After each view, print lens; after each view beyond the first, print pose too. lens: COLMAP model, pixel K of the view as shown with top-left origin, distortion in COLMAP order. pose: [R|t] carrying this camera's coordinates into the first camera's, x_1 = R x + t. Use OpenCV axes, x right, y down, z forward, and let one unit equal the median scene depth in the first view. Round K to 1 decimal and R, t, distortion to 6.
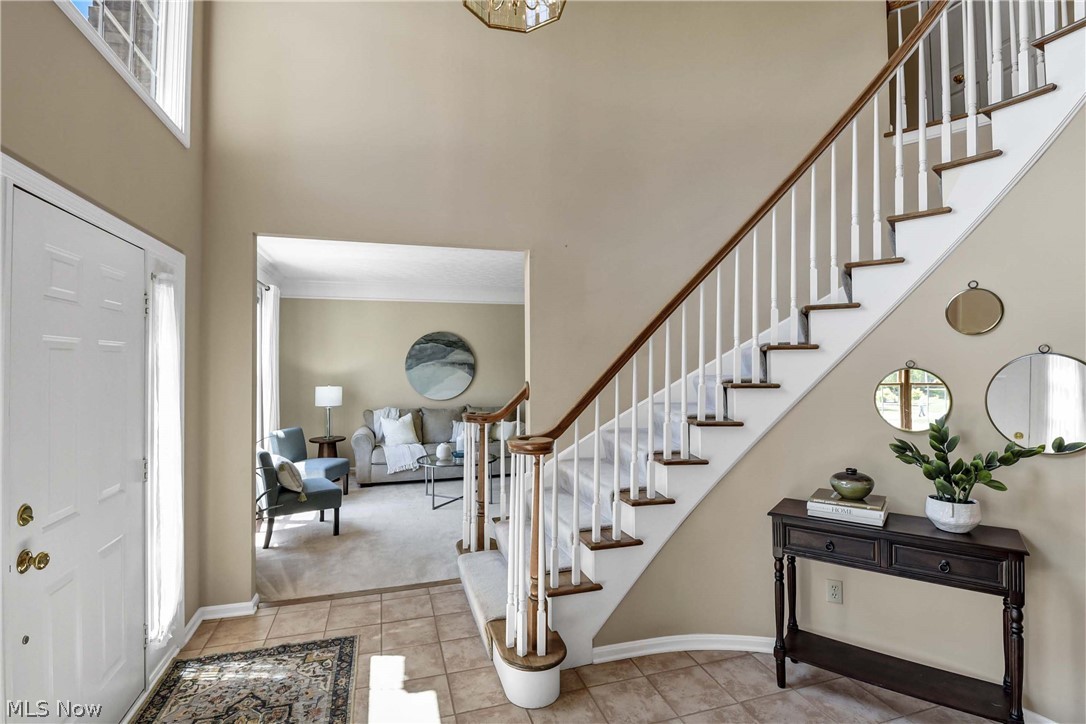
lens RADIAL K [[507.3, 0, 531.0], [0, 507.3, 362.5], [0, 0, 1]] dist [0.013119, -0.017128]
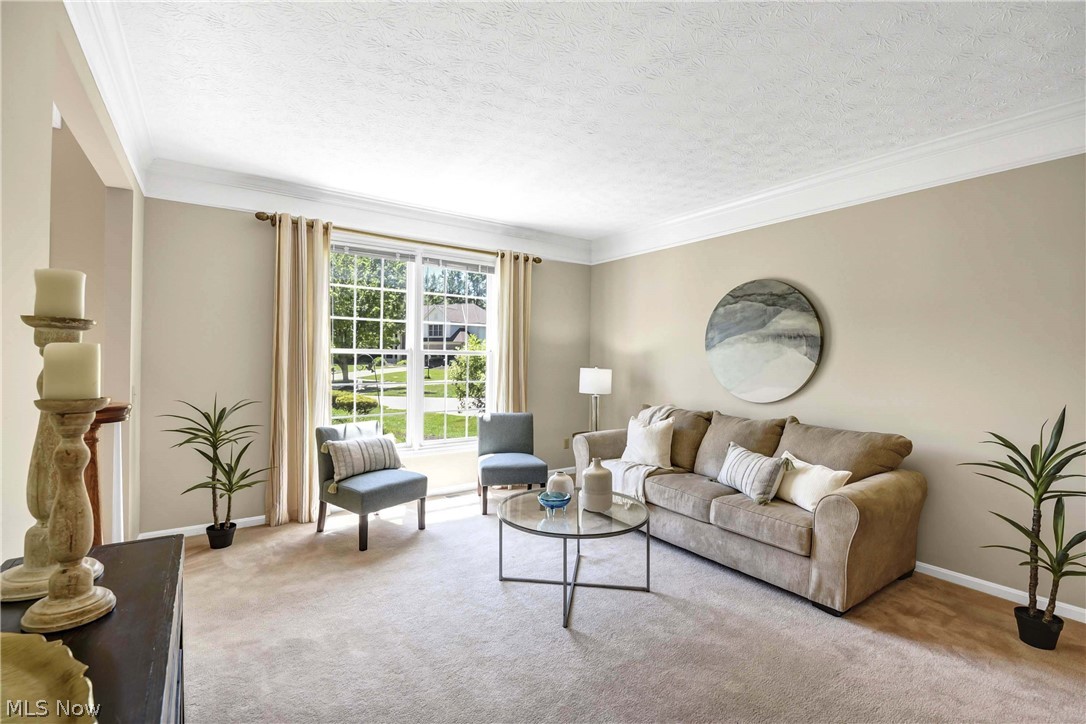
lens RADIAL K [[473.3, 0, 546.1], [0, 473.3, 358.5], [0, 0, 1]] dist [-0.001691, -0.008241]
pose [[0.324485, 0.011361, -0.945823, 0.681001], [-0.007905, 0.999926, 0.009299, 0.065316], [0.945858, 0.004460, 0.324550, 1.797873]]
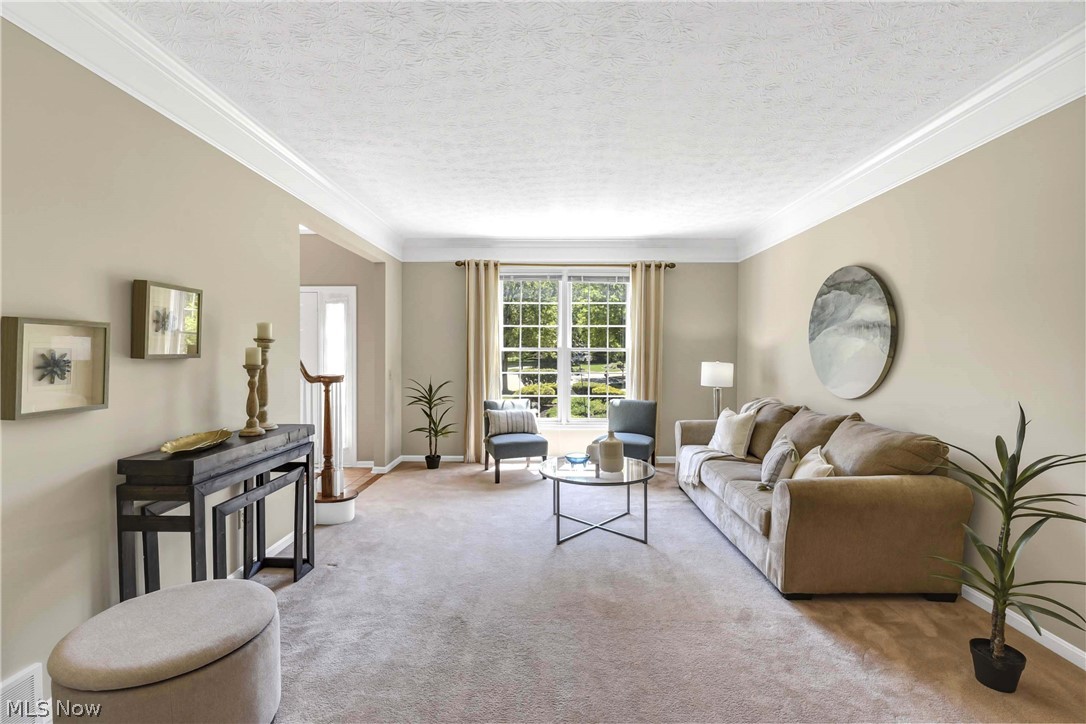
lens RADIAL K [[464.9, 0, 552.0], [0, 464.9, 358.4], [0, 0, 1]] dist [-0.001900, -0.009468]
pose [[-0.273205, 0.016122, -0.961821, 1.036246], [0.004046, 0.999870, 0.015610, 0.070532], [0.961947, 0.000373, -0.273234, 2.458015]]
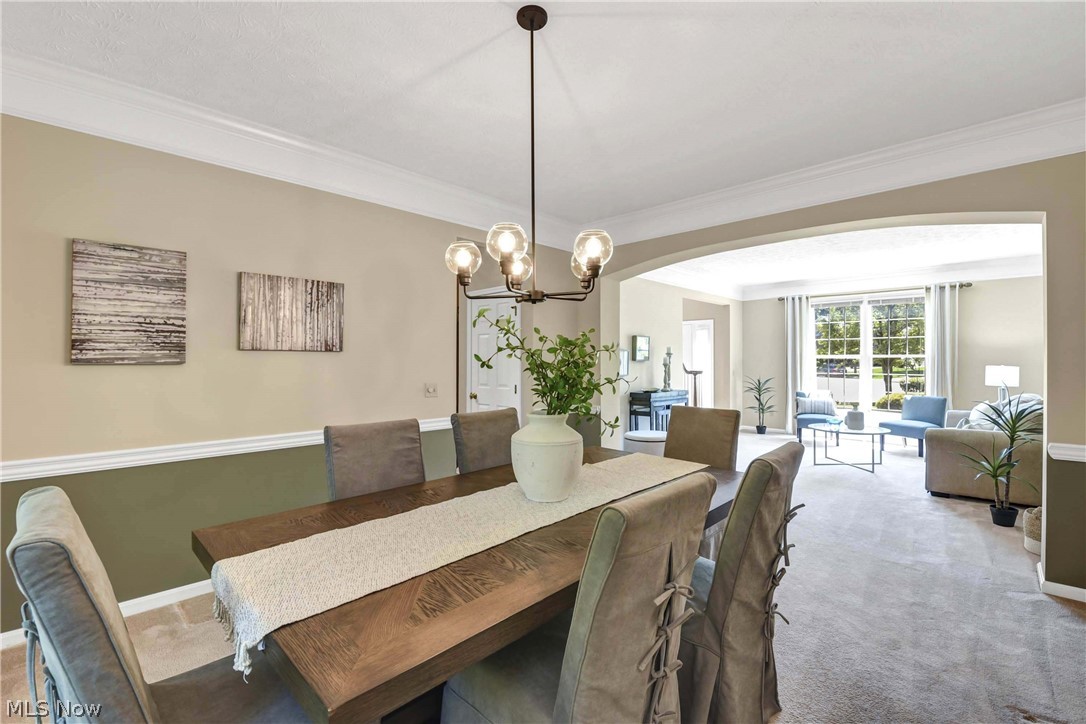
lens RADIAL K [[491.6, 0, 543.1], [0, 491.6, 359.9], [0, 0, 1]] dist [-0.000401, -0.011130]
pose [[-0.866702, 0.005007, -0.498802, 2.177447], [0.007429, 0.999968, -0.002869, 0.078879], [0.498772, -0.006192, -0.866711, 3.564899]]
